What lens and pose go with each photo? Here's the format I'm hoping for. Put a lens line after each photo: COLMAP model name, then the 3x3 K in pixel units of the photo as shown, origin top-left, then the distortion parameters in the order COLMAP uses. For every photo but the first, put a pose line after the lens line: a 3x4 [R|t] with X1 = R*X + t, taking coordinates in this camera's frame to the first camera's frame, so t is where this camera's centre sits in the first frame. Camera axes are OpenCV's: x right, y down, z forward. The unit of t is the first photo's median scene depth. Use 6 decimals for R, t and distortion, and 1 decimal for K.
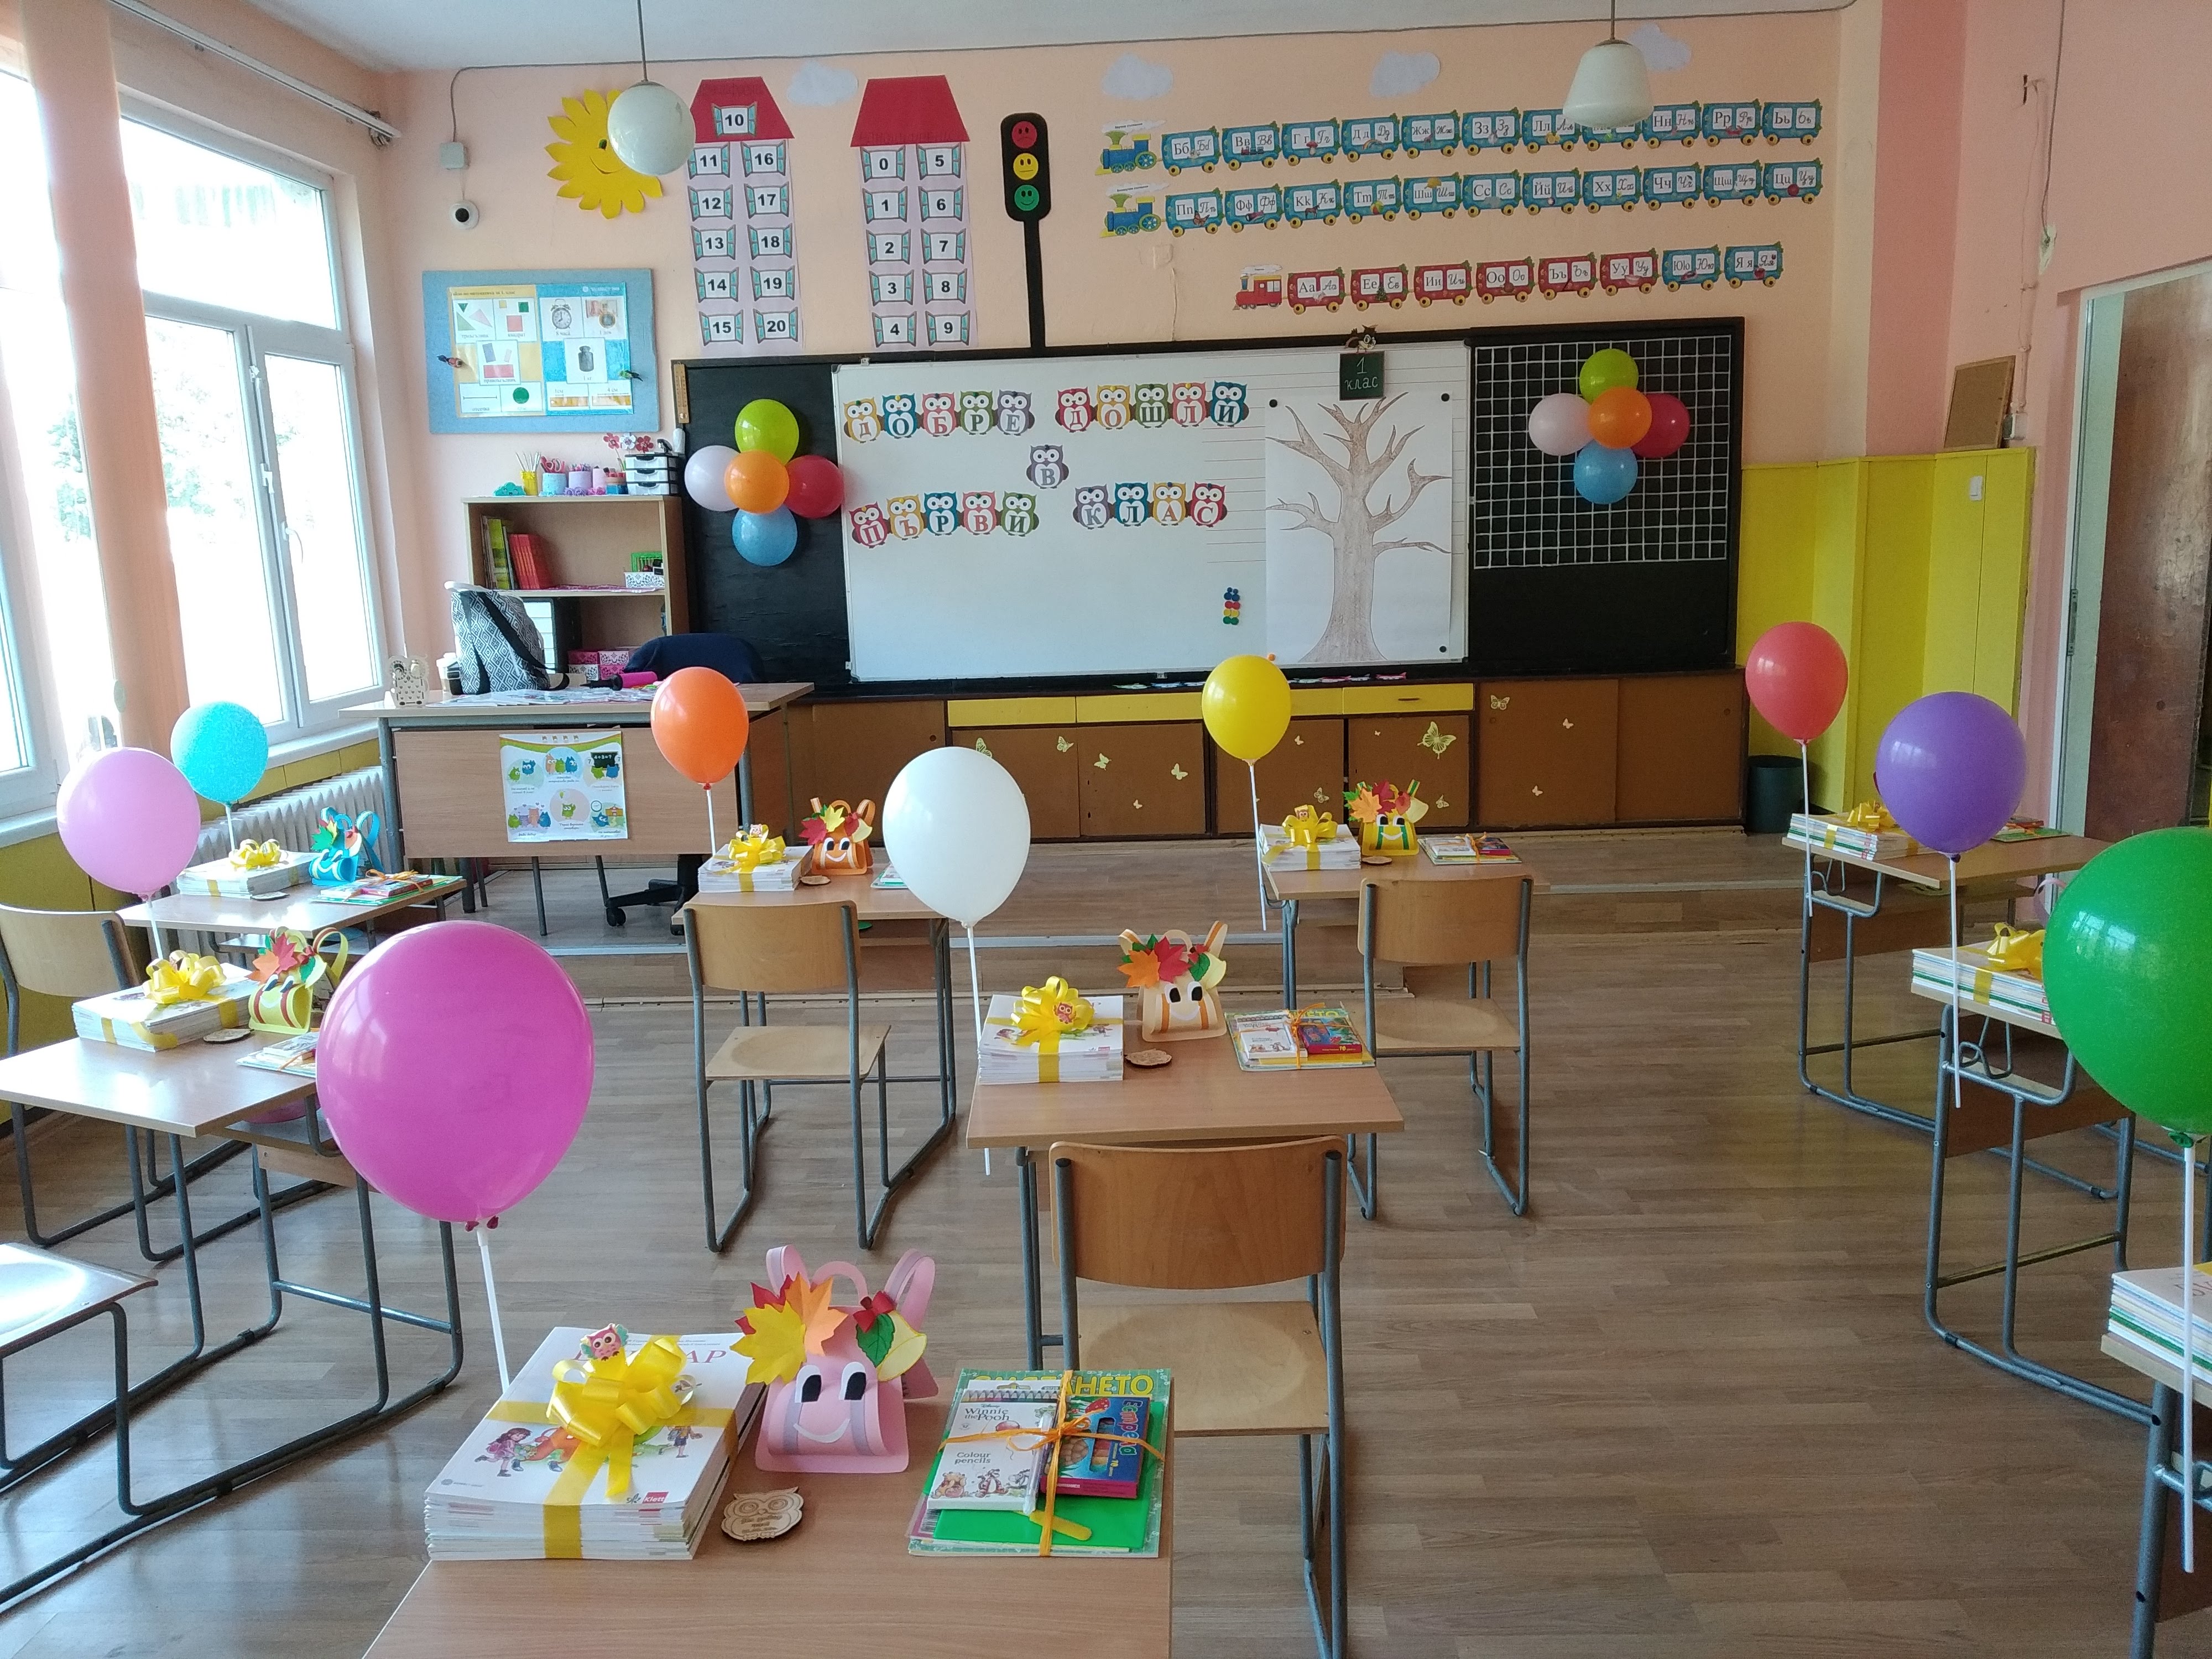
lens RADIAL K [[1733.6, 0, 1104.0], [0, 1733.6, 824.2], [0, 0, 1]] dist [0.006425, -0.006080]
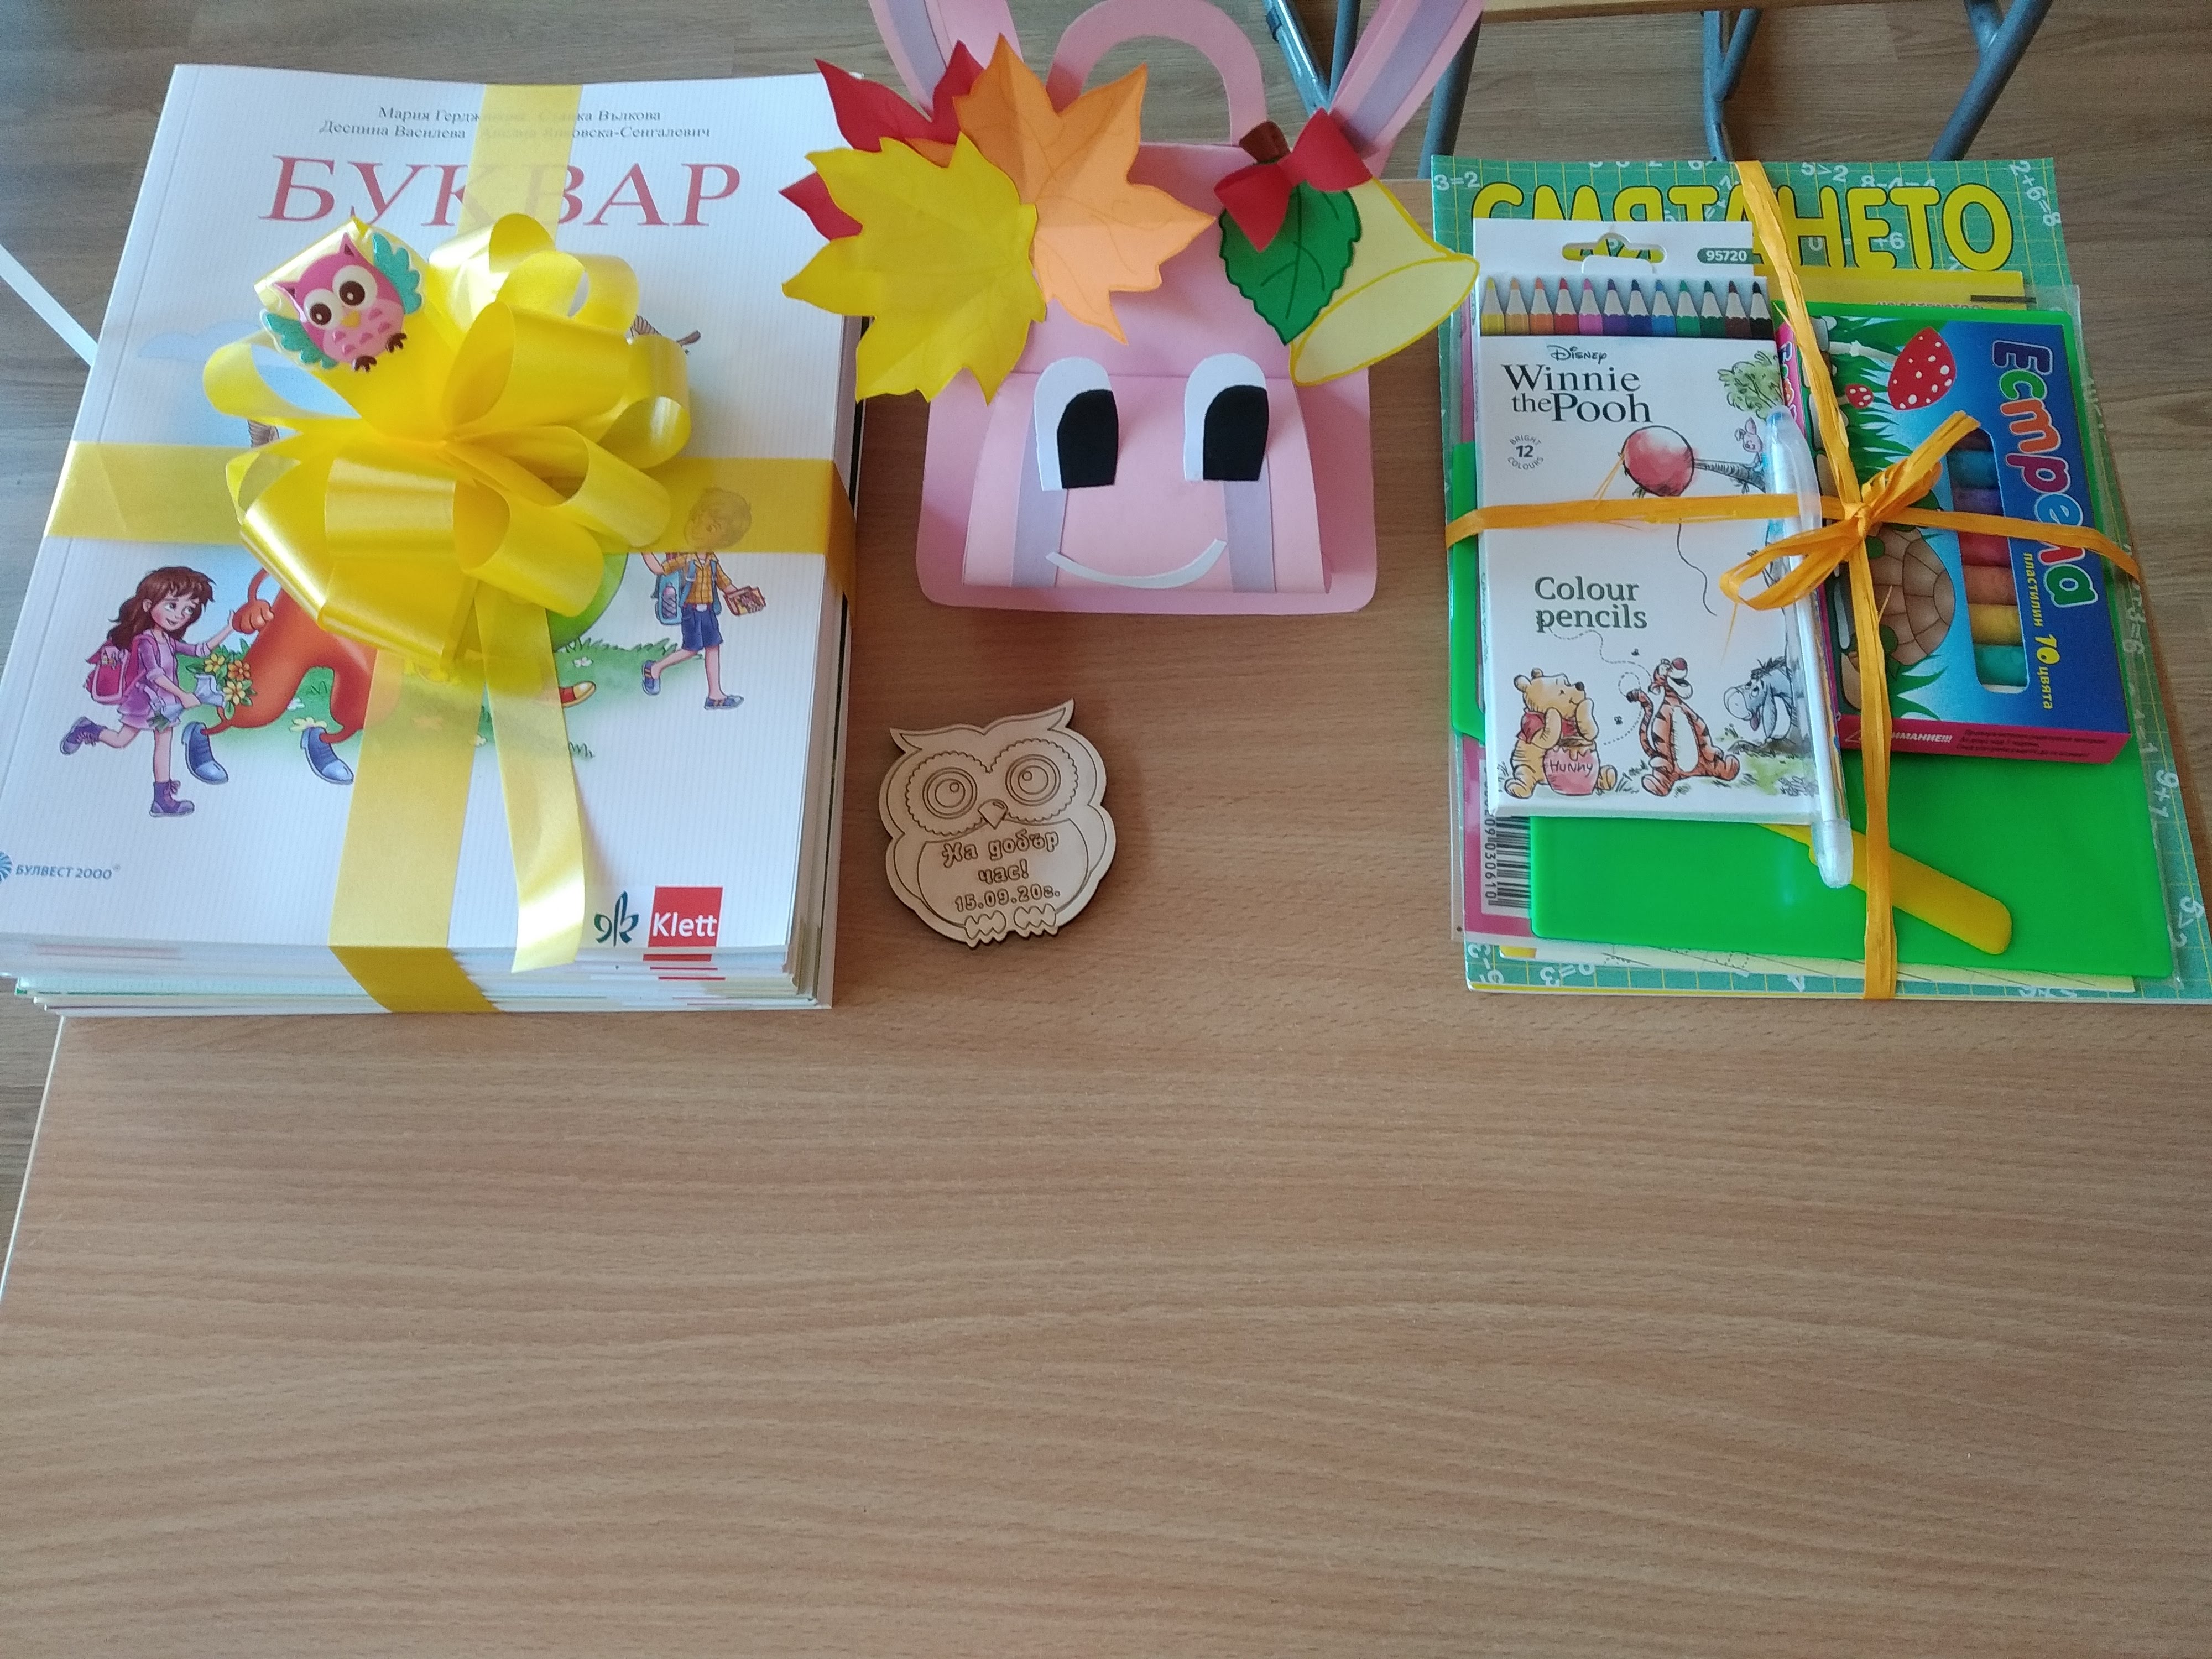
lens RADIAL K [[1733.6, 0, 1097.4], [0, 1733.6, 813.7], [0, 0, 1]] dist [0.006425, -0.006080]
pose [[0.999001, -0.038451, 0.022786, -0.181534], [0.001991, 0.547589, 0.836745, 0.110780], [-0.044652, -0.835863, 0.547119, 0.801978]]
